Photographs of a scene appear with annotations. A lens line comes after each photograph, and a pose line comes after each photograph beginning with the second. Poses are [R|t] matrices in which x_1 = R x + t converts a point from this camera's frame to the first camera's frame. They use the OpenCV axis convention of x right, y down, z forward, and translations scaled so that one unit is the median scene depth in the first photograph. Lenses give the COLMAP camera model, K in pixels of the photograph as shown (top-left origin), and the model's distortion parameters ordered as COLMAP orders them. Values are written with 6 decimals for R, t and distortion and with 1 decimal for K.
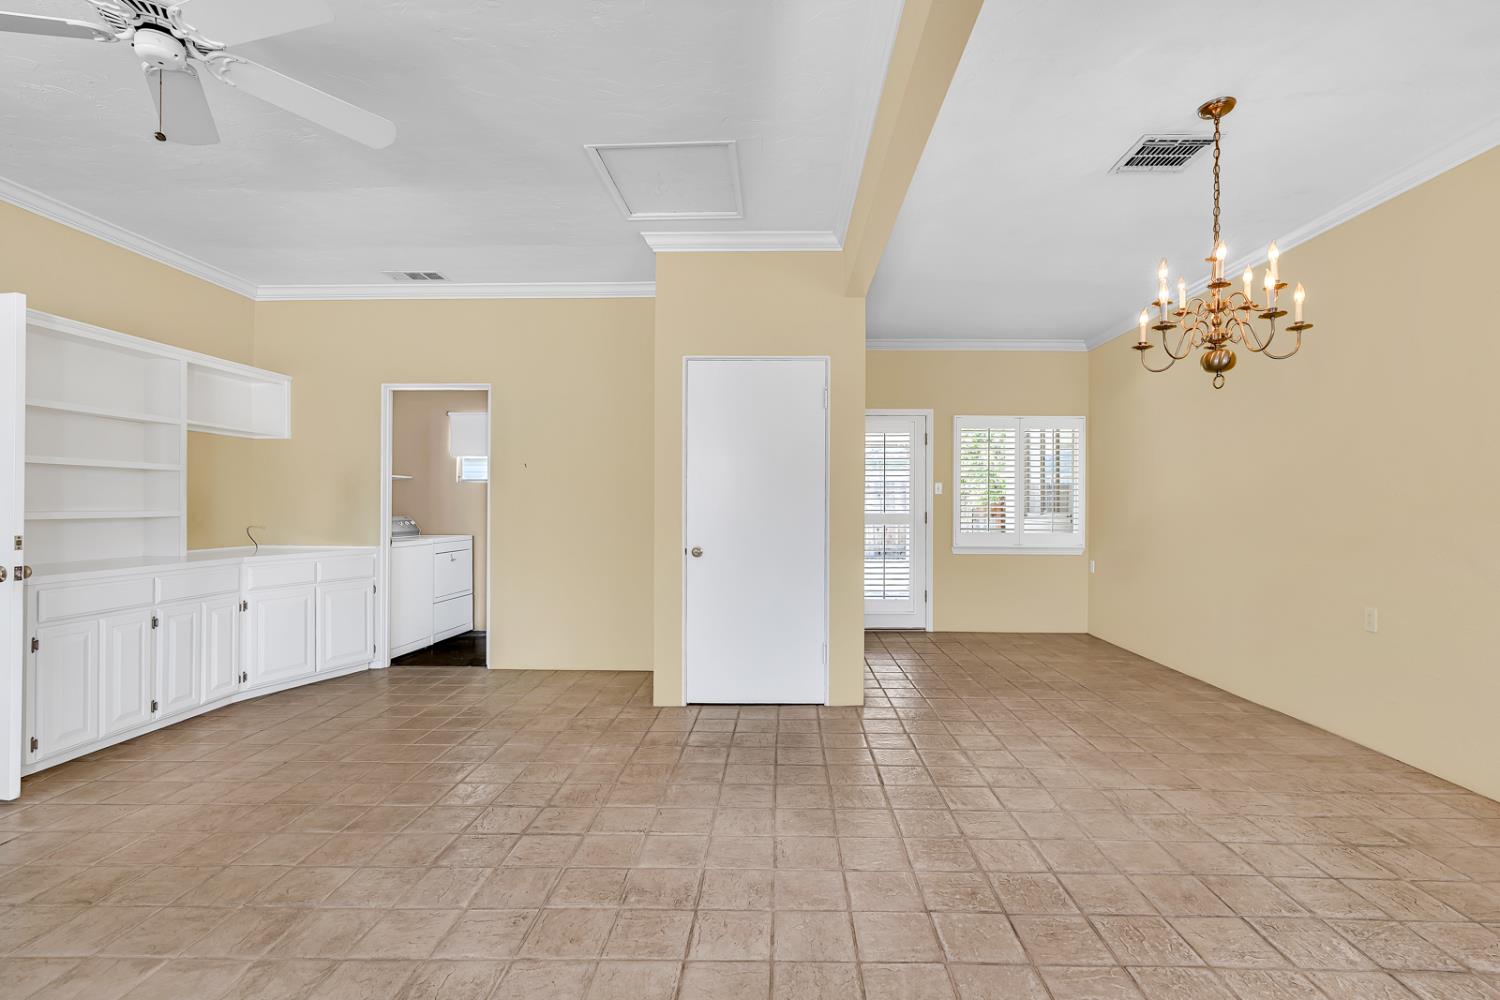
lens RADIAL K [[684.8, 0, 756.3], [0, 684.8, 503.9], [0, 0, 1]] dist [0.001720, -0.000118]
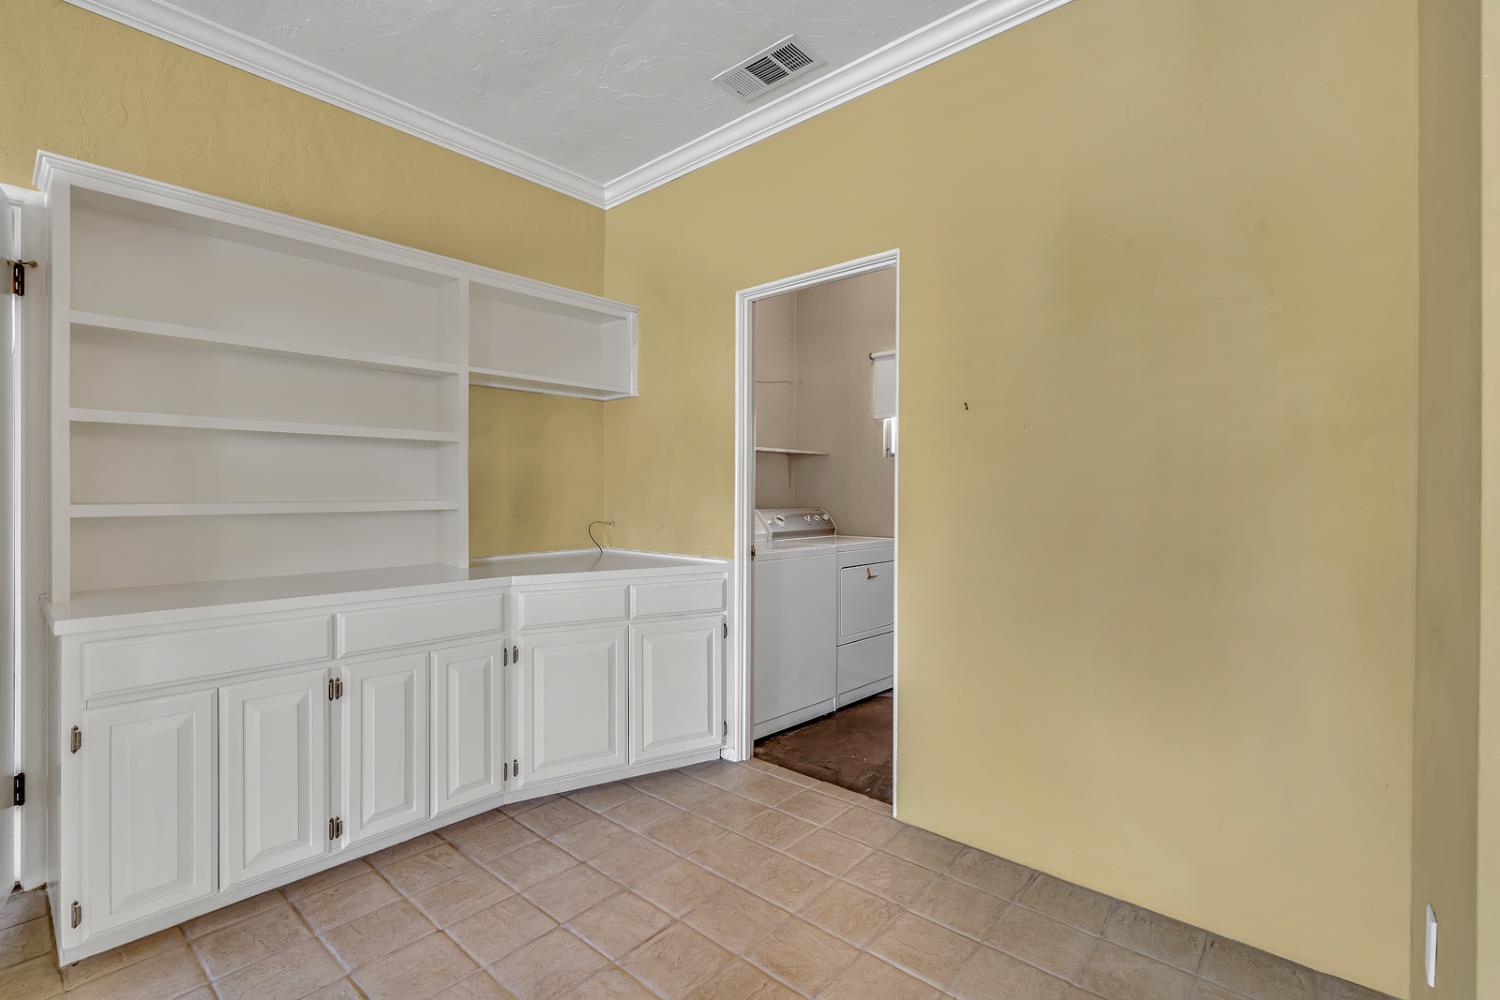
lens RADIAL K [[684.8, 0, 756.3], [0, 684.8, 498.7], [0, 0, 1]] dist [0.001720, -0.000118]
pose [[0.777369, 0.004589, -0.629028, -0.183452], [0.003099, 0.999933, 0.011125, 0.000973], [0.629037, -0.010597, 0.777303, 0.651013]]
